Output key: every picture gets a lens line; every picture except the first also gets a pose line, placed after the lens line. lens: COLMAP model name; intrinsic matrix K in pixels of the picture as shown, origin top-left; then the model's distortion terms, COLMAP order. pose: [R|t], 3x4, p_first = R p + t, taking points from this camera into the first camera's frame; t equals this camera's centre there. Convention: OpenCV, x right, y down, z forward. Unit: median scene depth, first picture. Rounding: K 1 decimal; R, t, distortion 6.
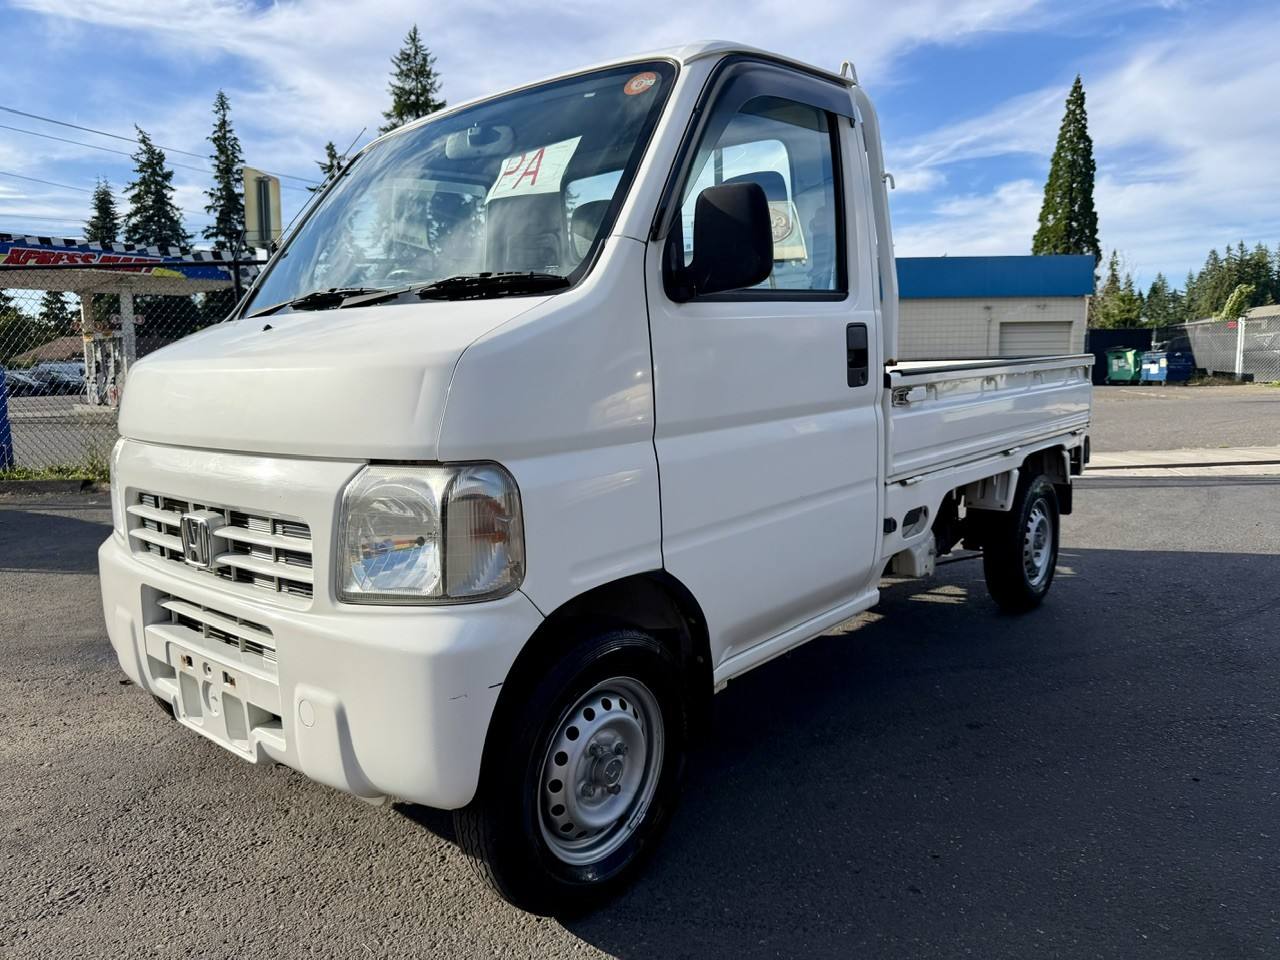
lens RADIAL K [[896.2, 0, 640.0], [0, 896.2, 480.0], [0, 0, 1]] dist [0.063005, -0.065179]
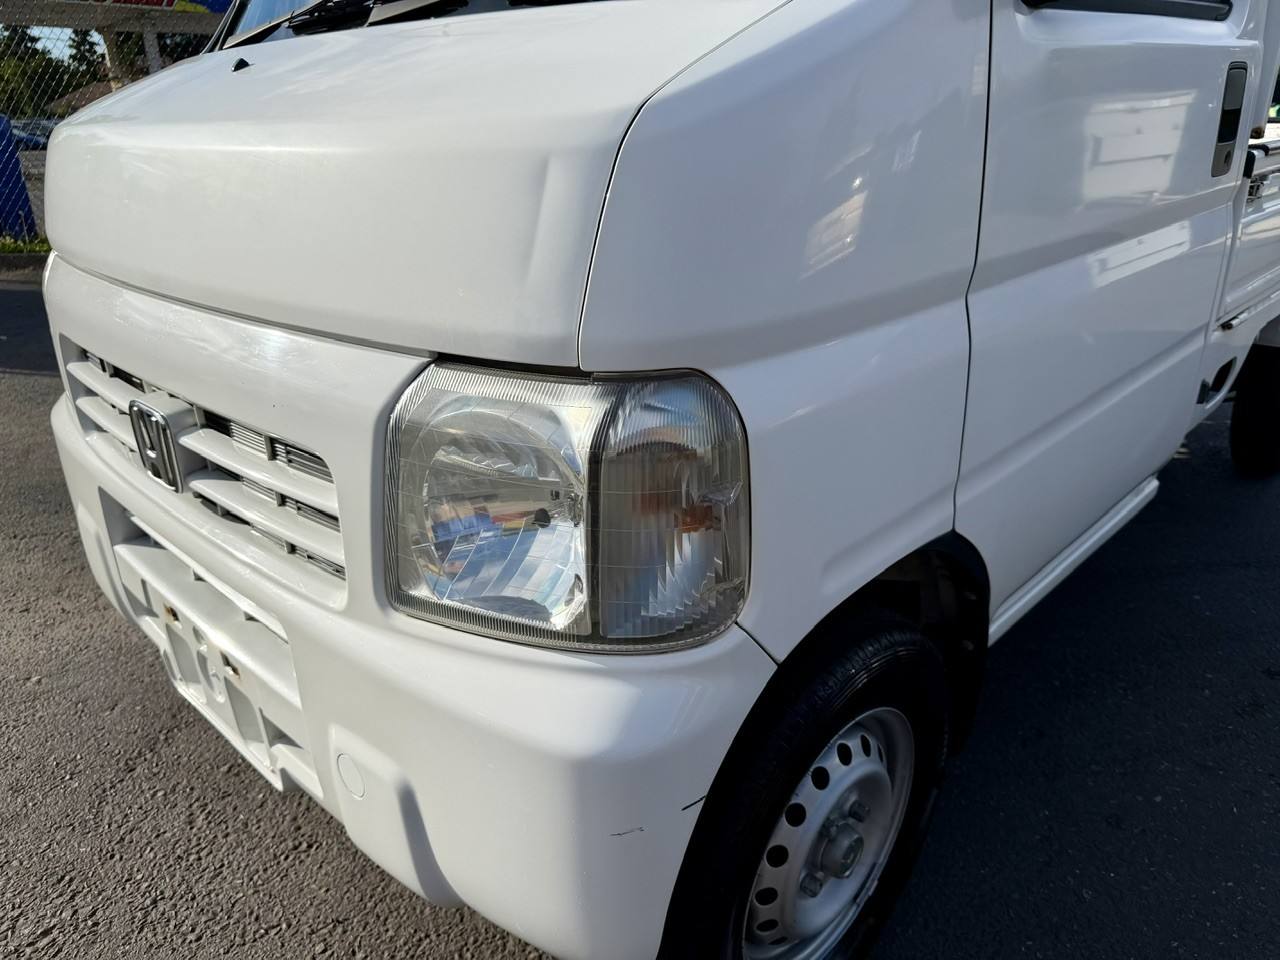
lens RADIAL K [[896.2, 0, 640.0], [0, 896.2, 480.0], [0, 0, 1]] dist [0.063005, -0.065179]
pose [[0.998212, 0.027194, -0.053220, -0.140448], [-0.012956, 0.967770, 0.251501, -0.071023], [0.058344, -0.250362, 0.966393, 0.446478]]
